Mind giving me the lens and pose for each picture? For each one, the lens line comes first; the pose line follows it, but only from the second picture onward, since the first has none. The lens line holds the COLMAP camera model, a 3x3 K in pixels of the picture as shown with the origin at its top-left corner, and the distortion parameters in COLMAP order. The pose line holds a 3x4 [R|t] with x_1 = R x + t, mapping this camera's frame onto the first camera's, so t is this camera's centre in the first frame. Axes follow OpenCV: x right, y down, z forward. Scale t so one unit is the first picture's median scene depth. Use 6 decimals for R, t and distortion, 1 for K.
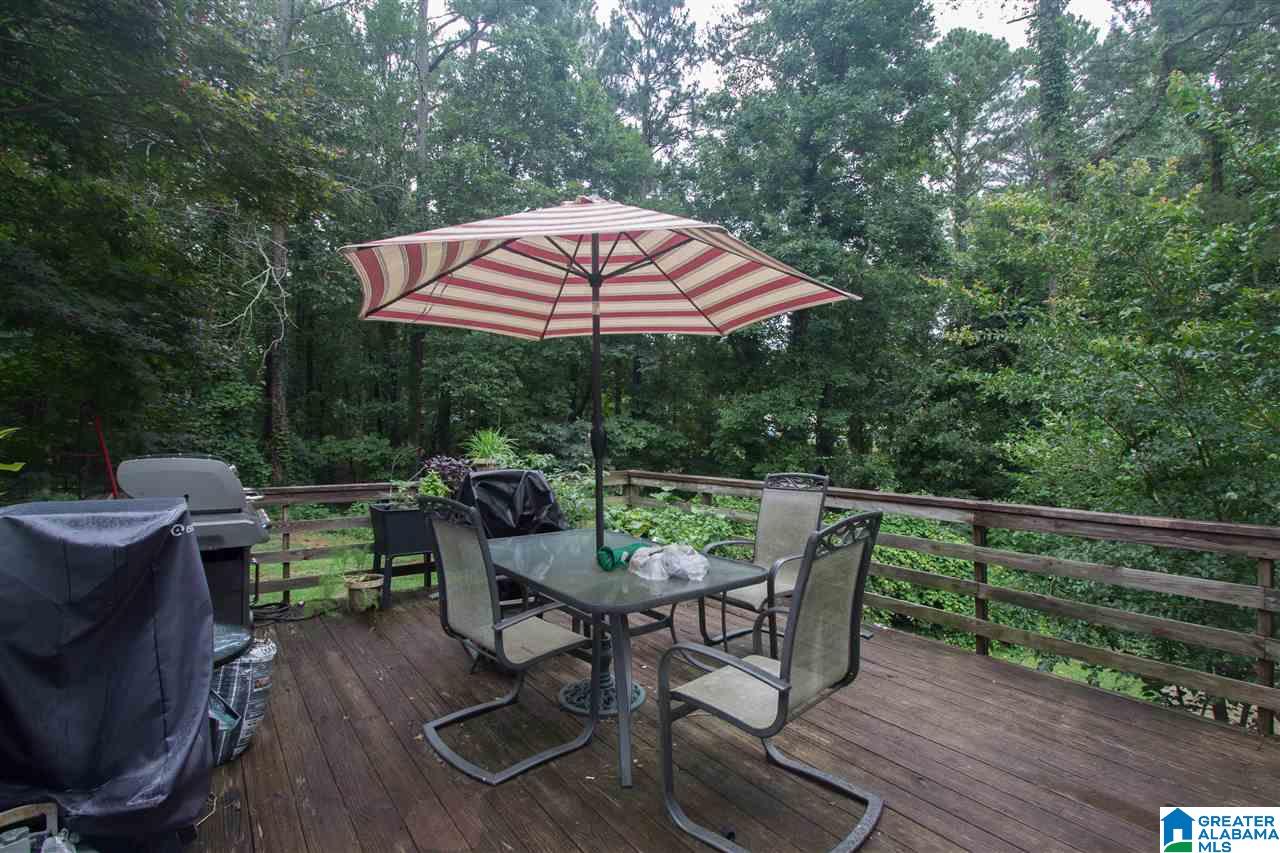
lens RADIAL K [[604.6, 0, 657.0], [0, 604.6, 425.8], [0, 0, 1]] dist [-0.002386, -0.000191]
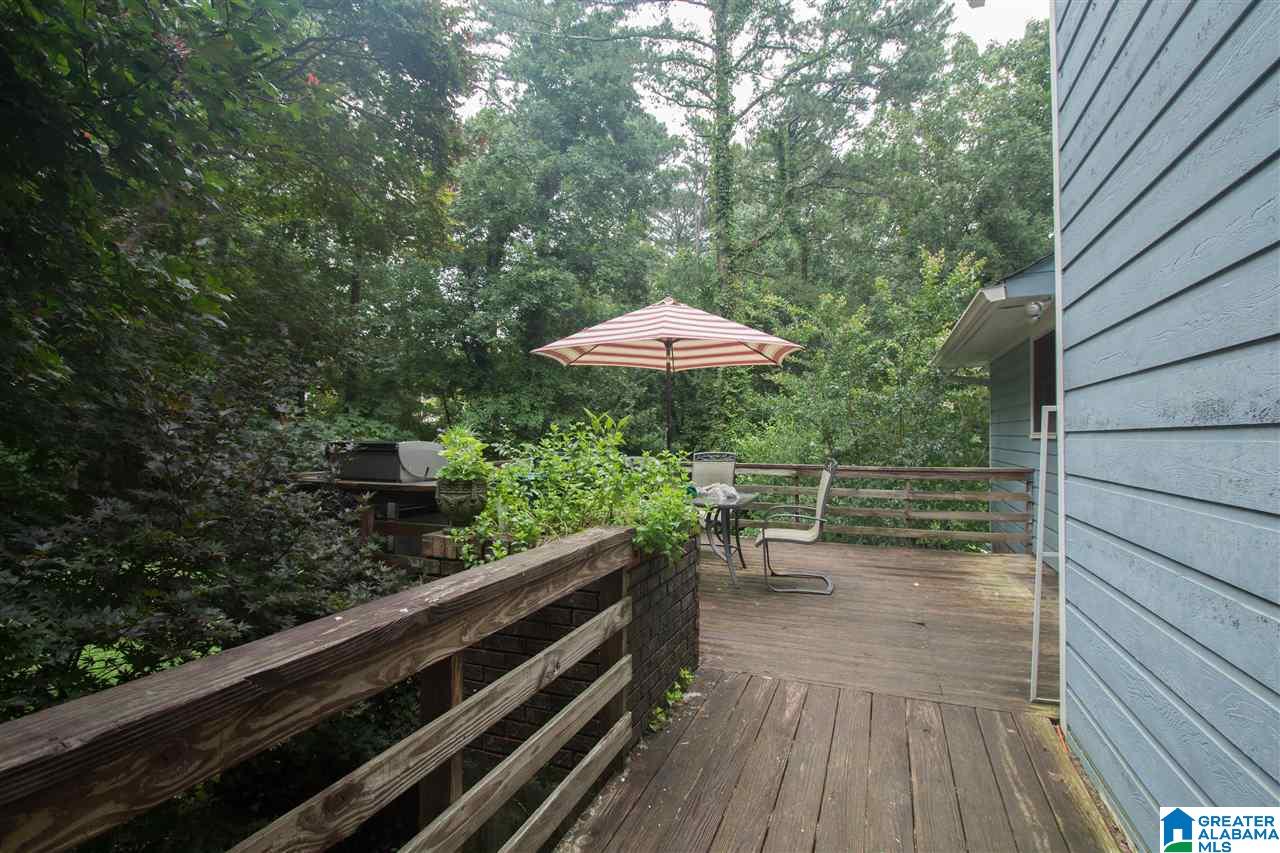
lens RADIAL K [[597.0, 0, 640.0], [0, 597.0, 426.5], [0, 0, 1]] dist [0.000385, 0.000078]
pose [[0.857380, 0.012866, 0.514523, -0.207974], [-0.011281, 0.999917, -0.006206, 0.004188], [-0.514560, -0.000483, 0.857454, -0.094533]]
